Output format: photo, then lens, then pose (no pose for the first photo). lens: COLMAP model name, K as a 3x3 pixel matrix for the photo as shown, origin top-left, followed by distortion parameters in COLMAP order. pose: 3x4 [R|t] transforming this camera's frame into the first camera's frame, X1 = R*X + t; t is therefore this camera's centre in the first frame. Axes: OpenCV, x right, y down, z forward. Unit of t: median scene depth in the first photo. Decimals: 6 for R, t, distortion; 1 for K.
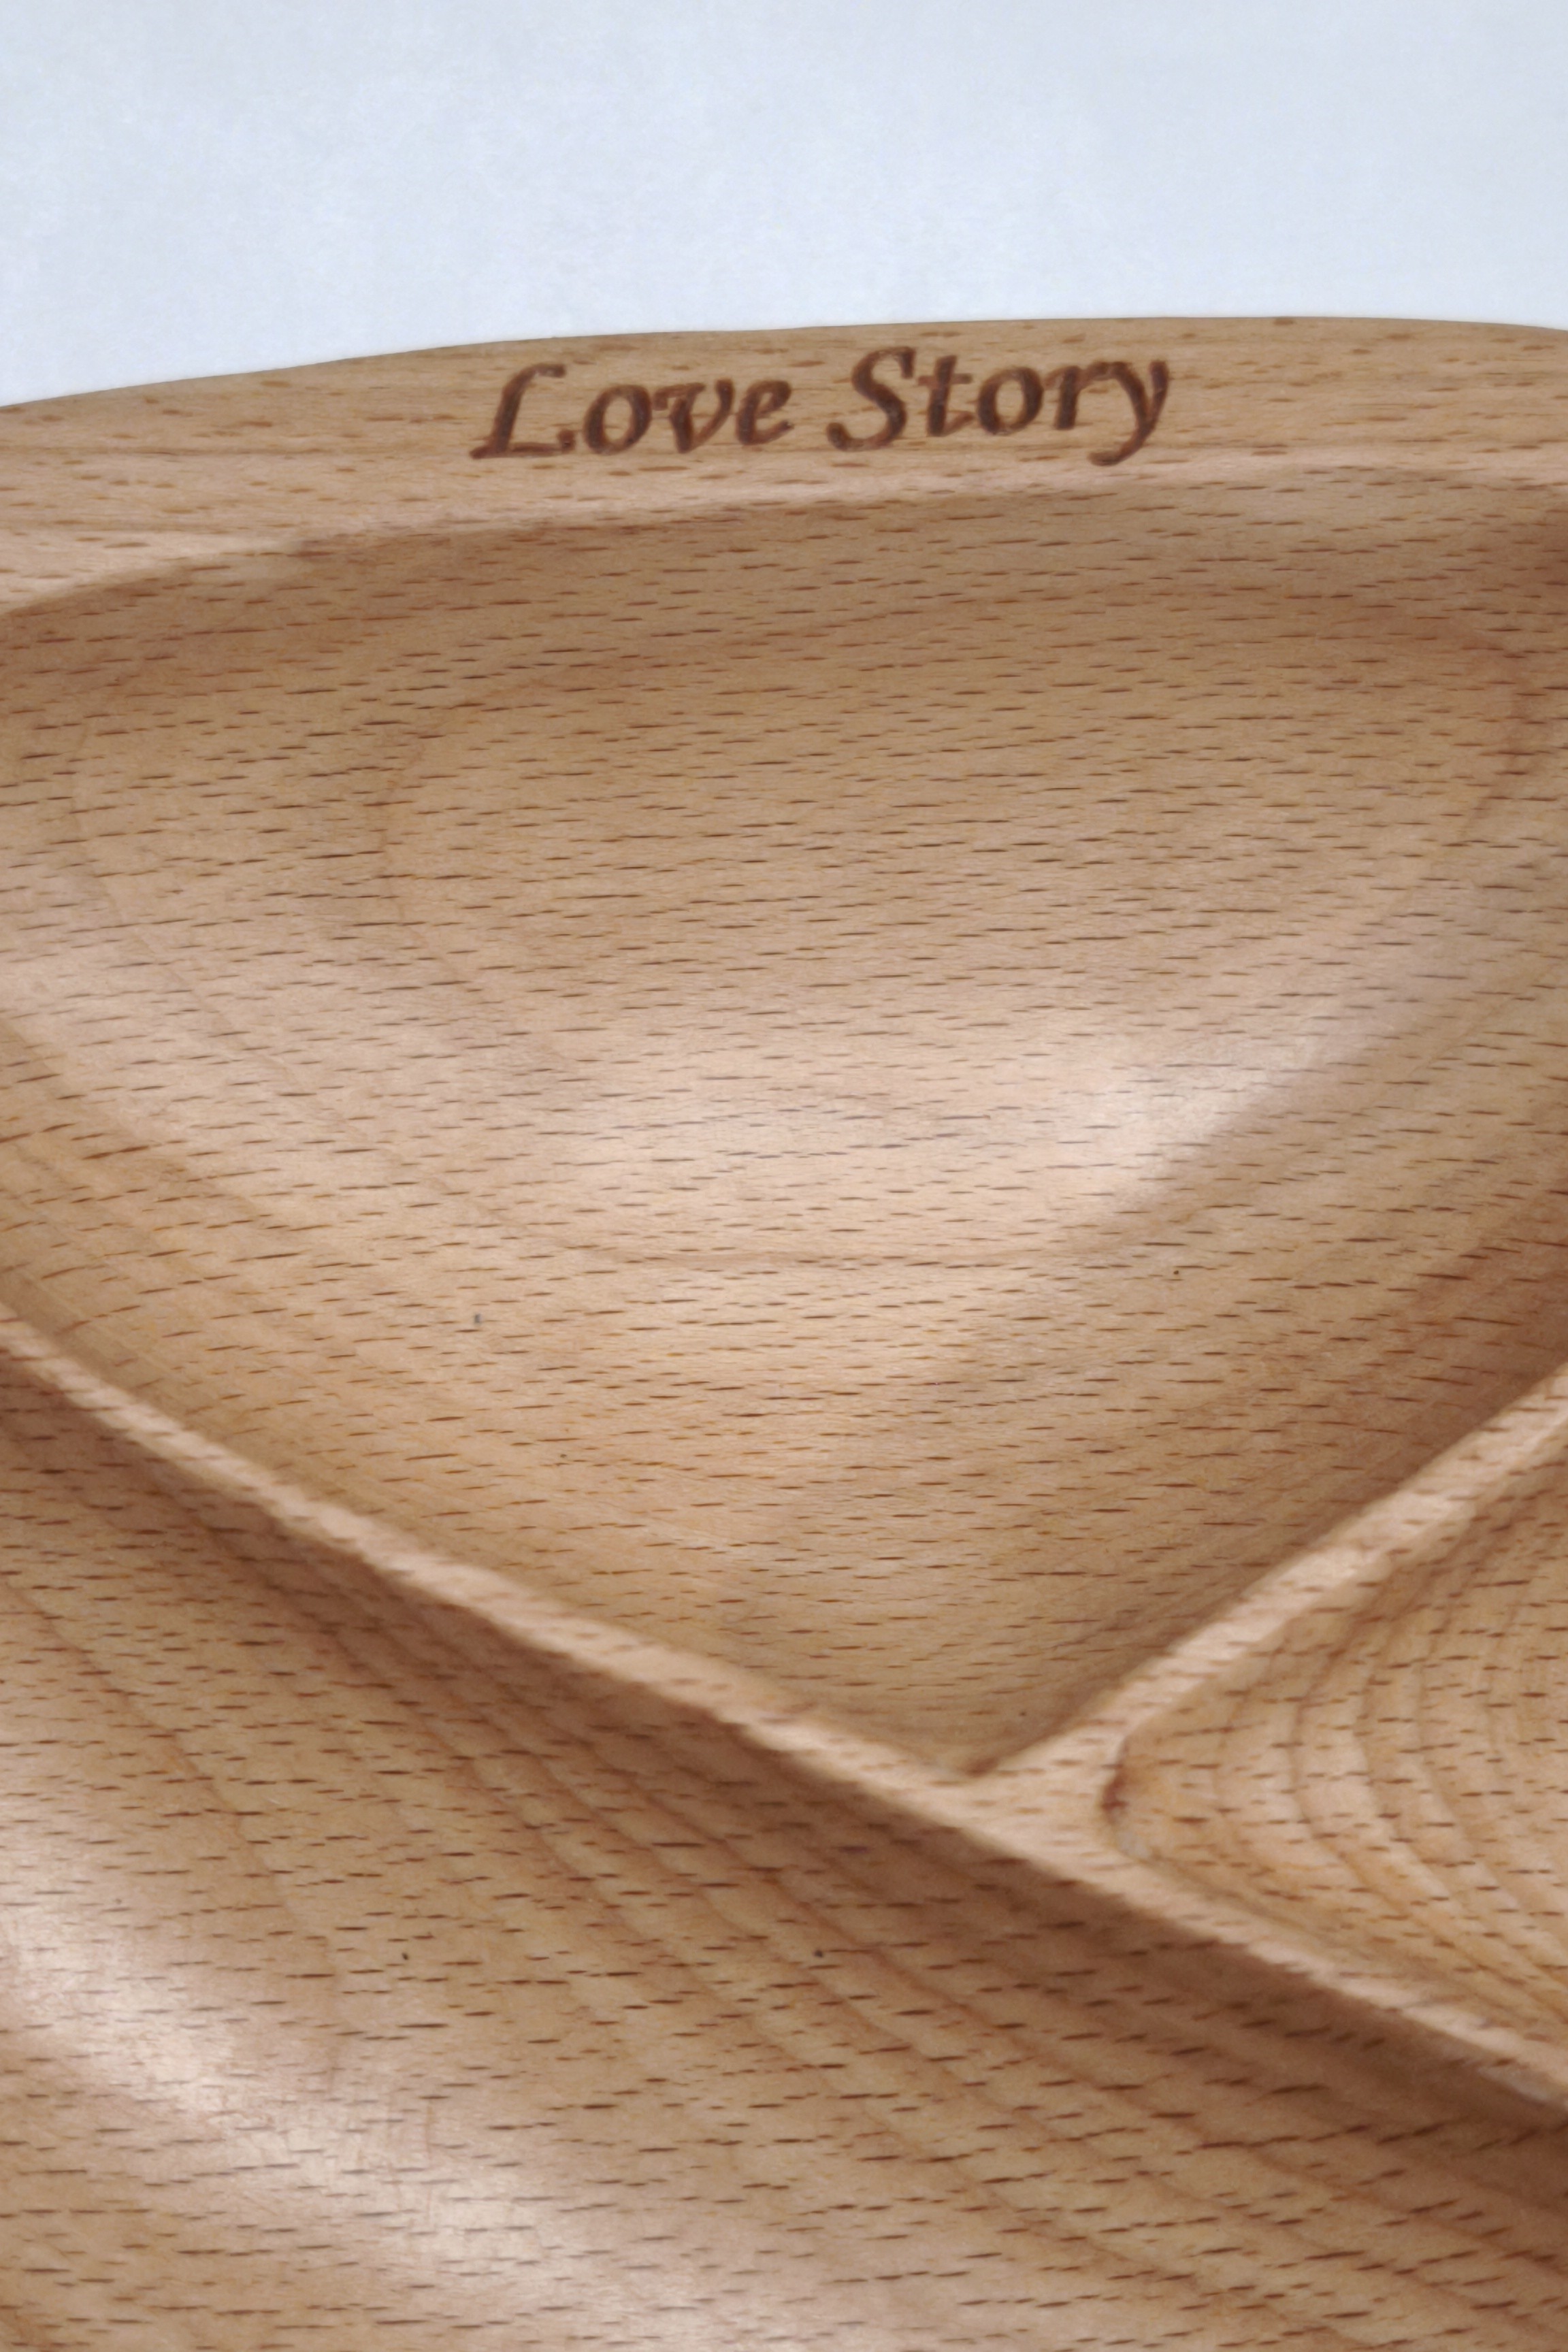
lens RADIAL K [[4251.4, 0, 784.0], [0, 4251.4, 1176.0], [0, 0, 1]] dist [0.191874, -0.918746]
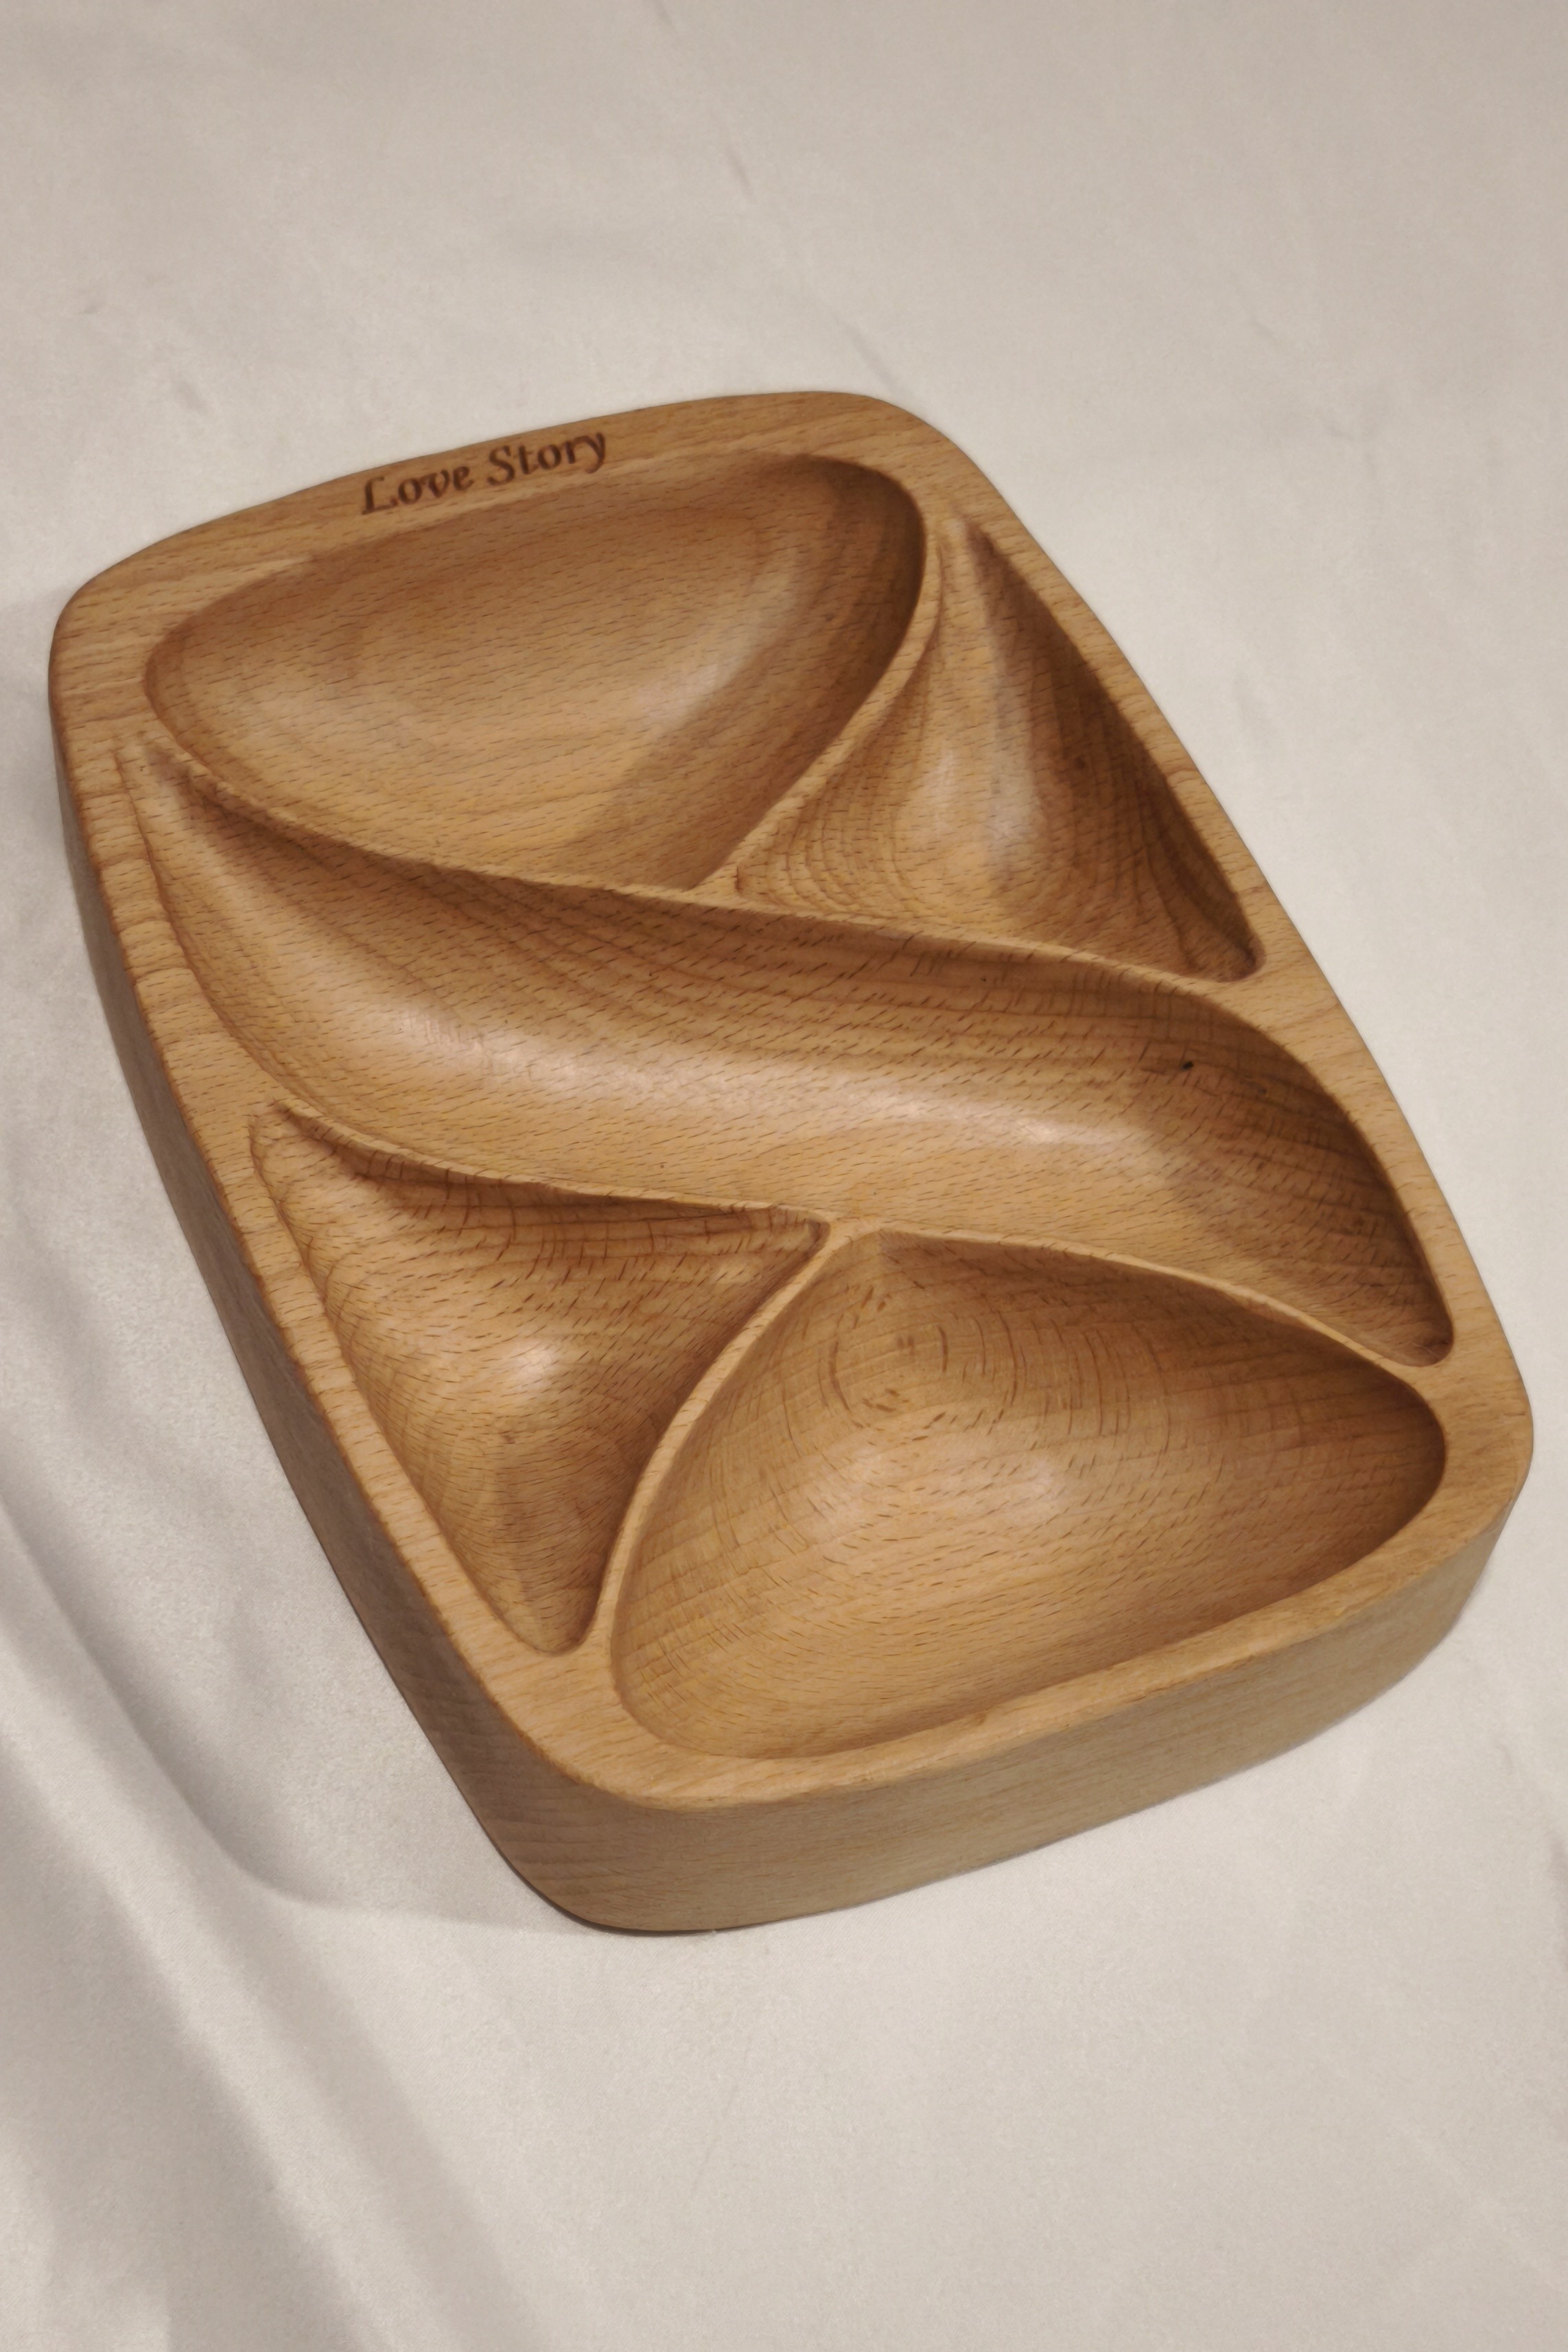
lens RADIAL K [[3862.6, 0, 787.3], [0, 3862.6, 1416.6], [0, 0, 1]] dist [0.193221, -0.975284]
pose [[0.947407, -0.241390, 0.210120, -0.506872], [0.242350, 0.969949, 0.021569, 0.419636], [-0.209013, 0.030488, 0.977438, -1.518926]]
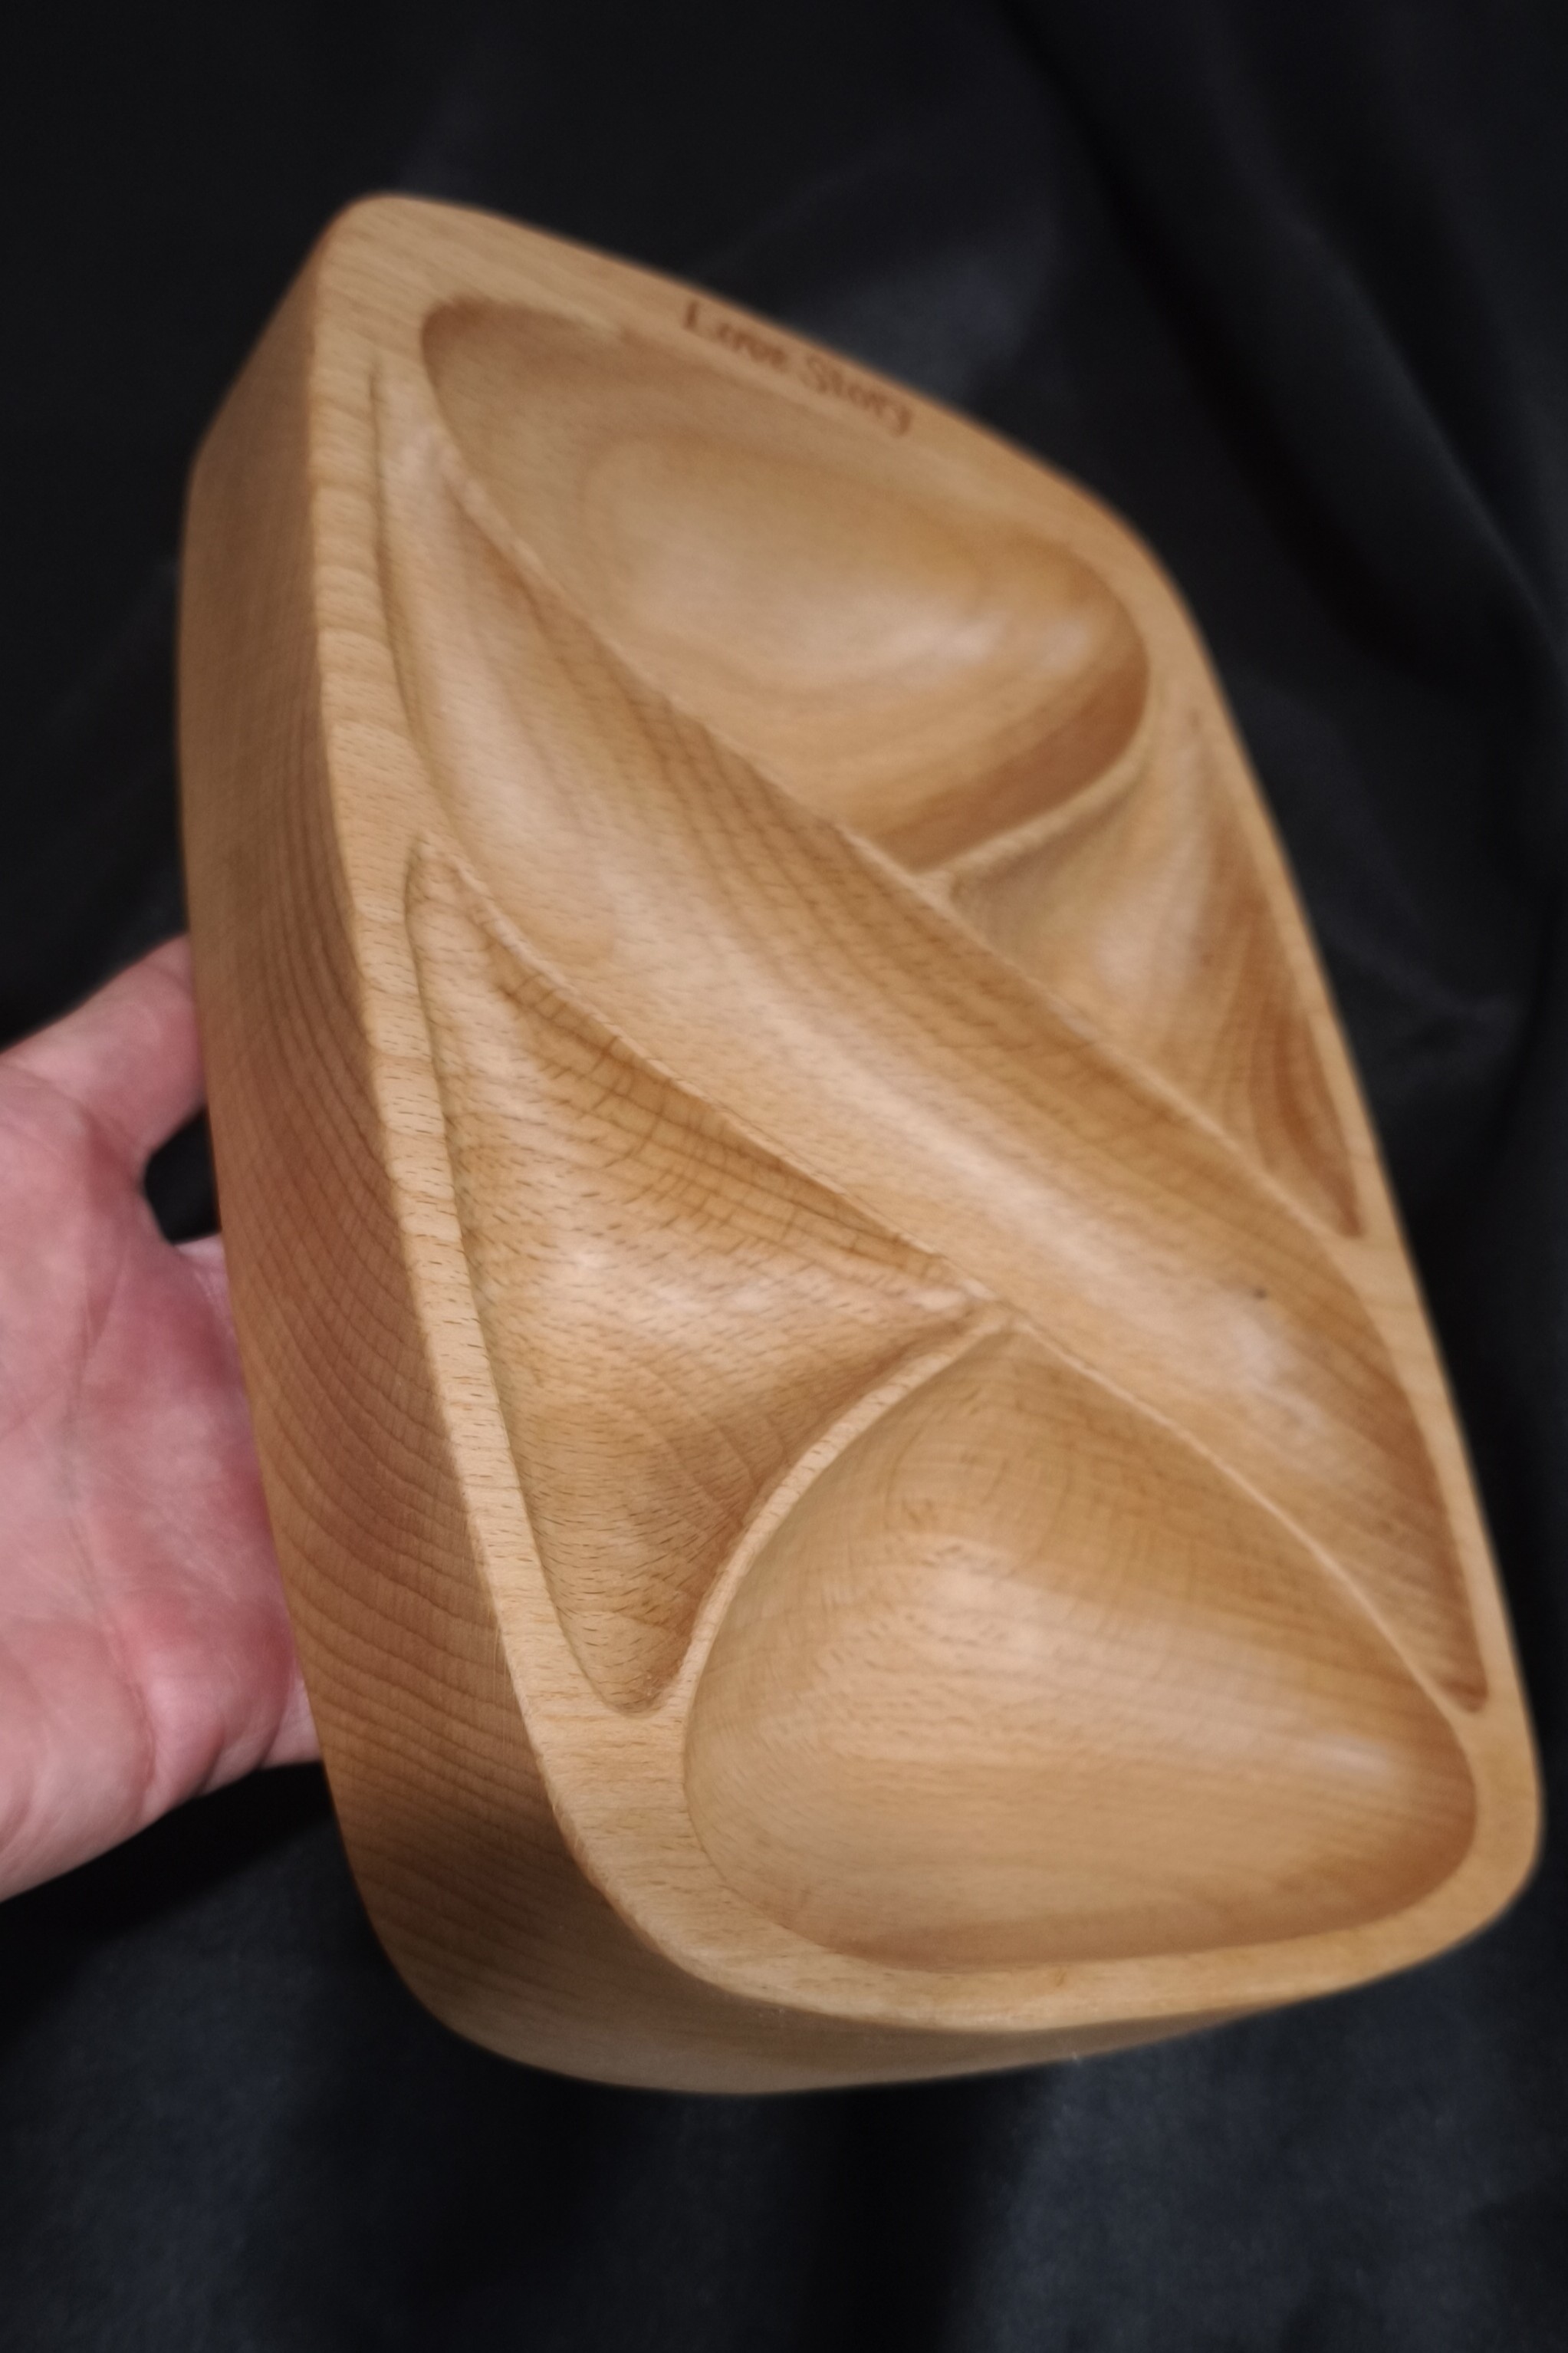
lens RADIAL K [[2206.7, 0, 788.2], [0, 2206.7, 1440.7], [0, 0, 1]] dist [0.066828, -0.000172]
pose [[0.822916, 0.137799, 0.551200, -0.659910], [-0.184565, 0.982364, 0.029957, 0.417407], [-0.537351, -0.126384, 0.833835, -0.121772]]
